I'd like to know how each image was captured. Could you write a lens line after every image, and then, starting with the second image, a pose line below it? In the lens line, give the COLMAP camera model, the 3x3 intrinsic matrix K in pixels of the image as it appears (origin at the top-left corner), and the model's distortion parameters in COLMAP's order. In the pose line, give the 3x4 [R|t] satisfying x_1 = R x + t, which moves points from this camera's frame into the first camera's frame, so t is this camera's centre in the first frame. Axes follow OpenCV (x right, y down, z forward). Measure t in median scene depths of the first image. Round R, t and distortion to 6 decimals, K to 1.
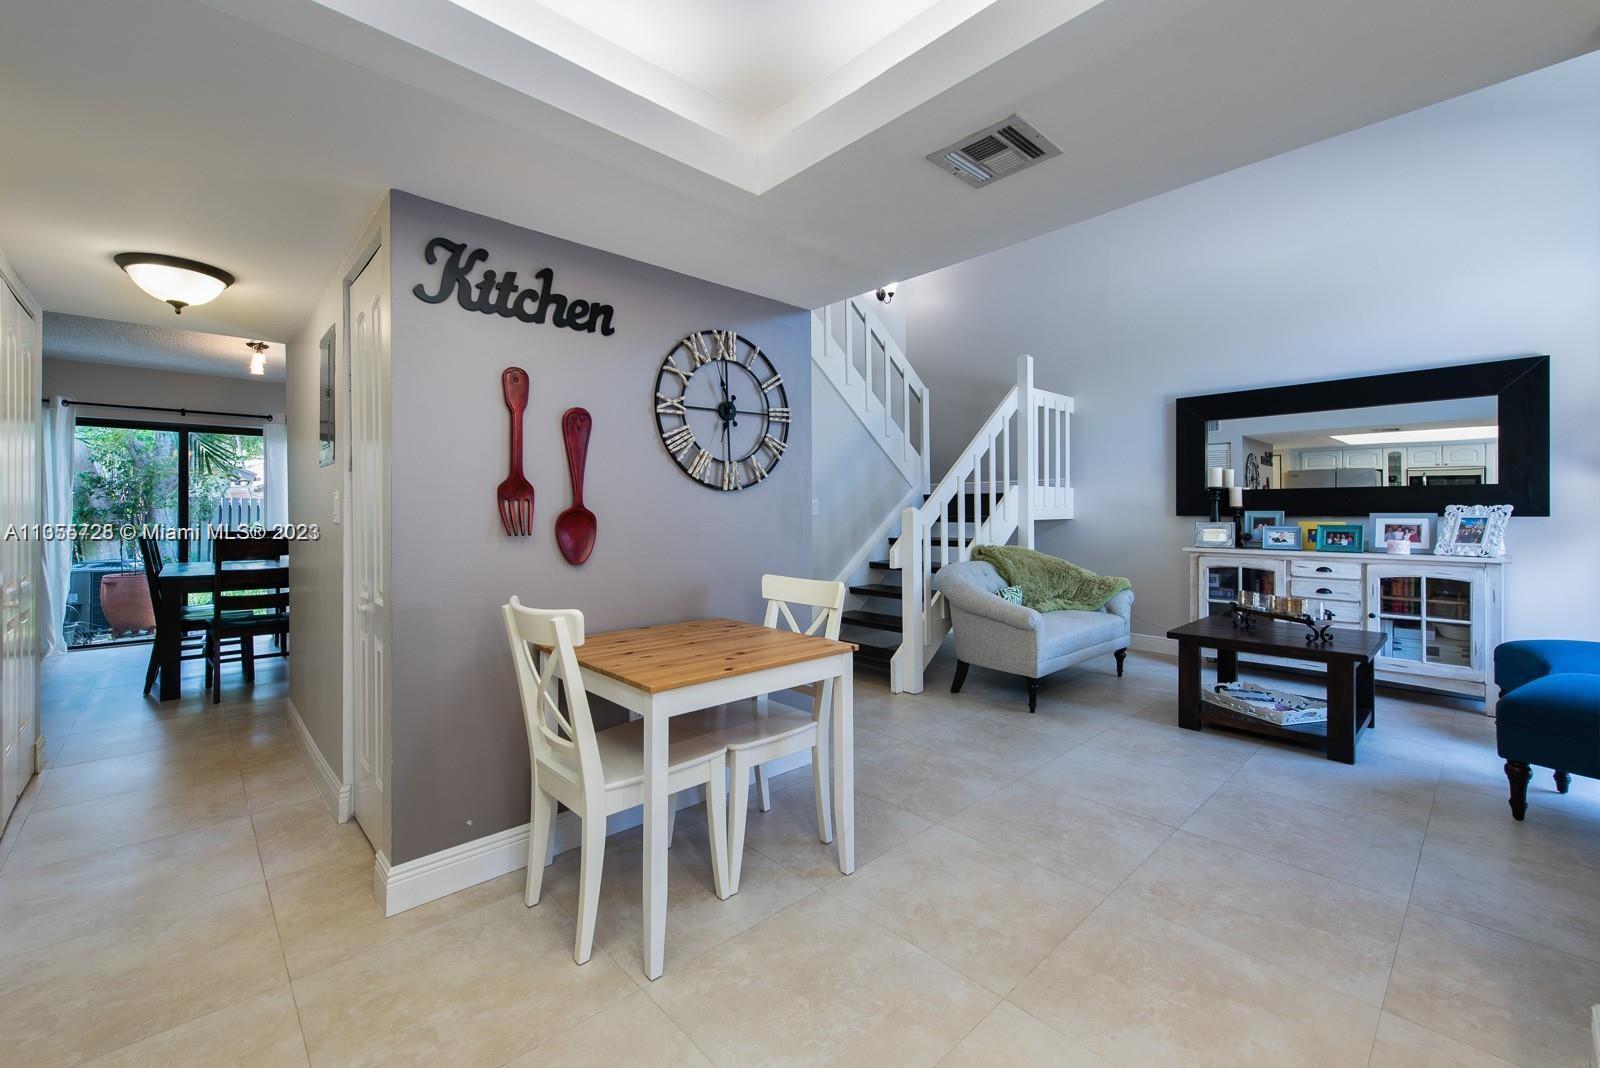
lens RADIAL K [[656.6, 0, 748.3], [0, 656.6, 514.4], [0, 0, 1]] dist [-0.000753, -0.001258]
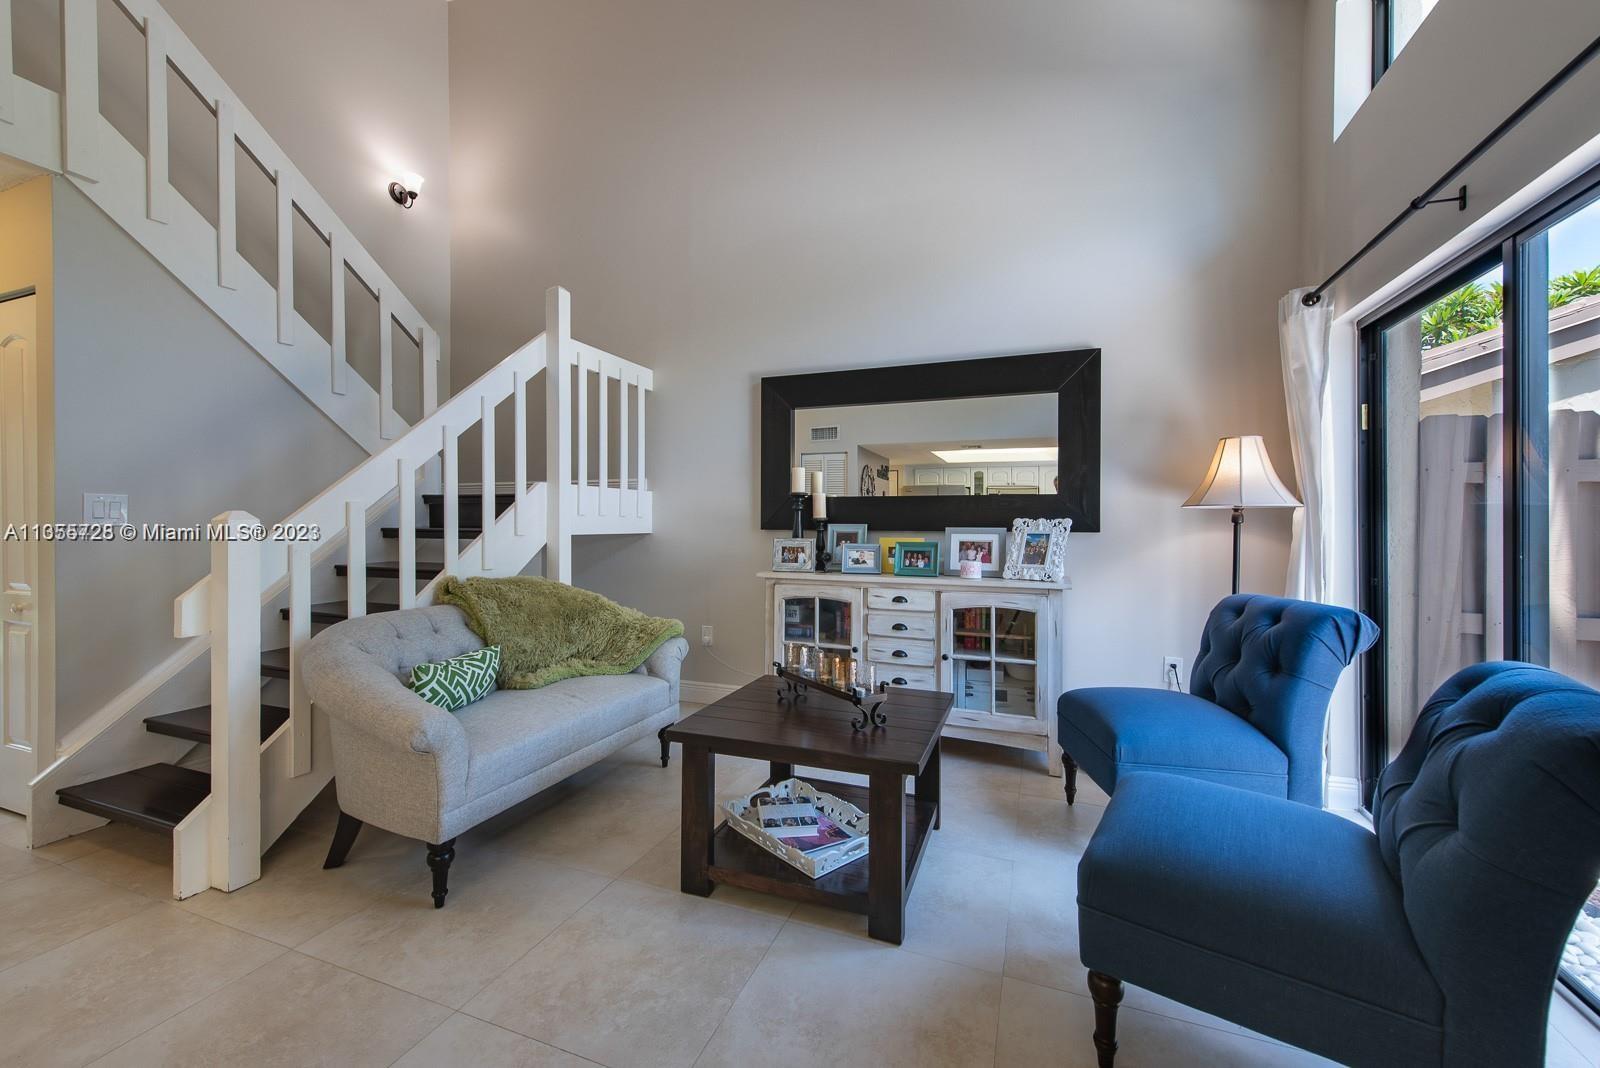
lens RADIAL K [[643.5, 0, 803.8], [0, 643.5, 526.5], [0, 0, 1]] dist [0.008547, -0.000436]
pose [[0.877019, 0.005596, 0.480422, 0.414605], [-0.005194, 0.999984, -0.002167, -0.000497], [-0.480427, -0.000595, 0.877035, 0.388328]]
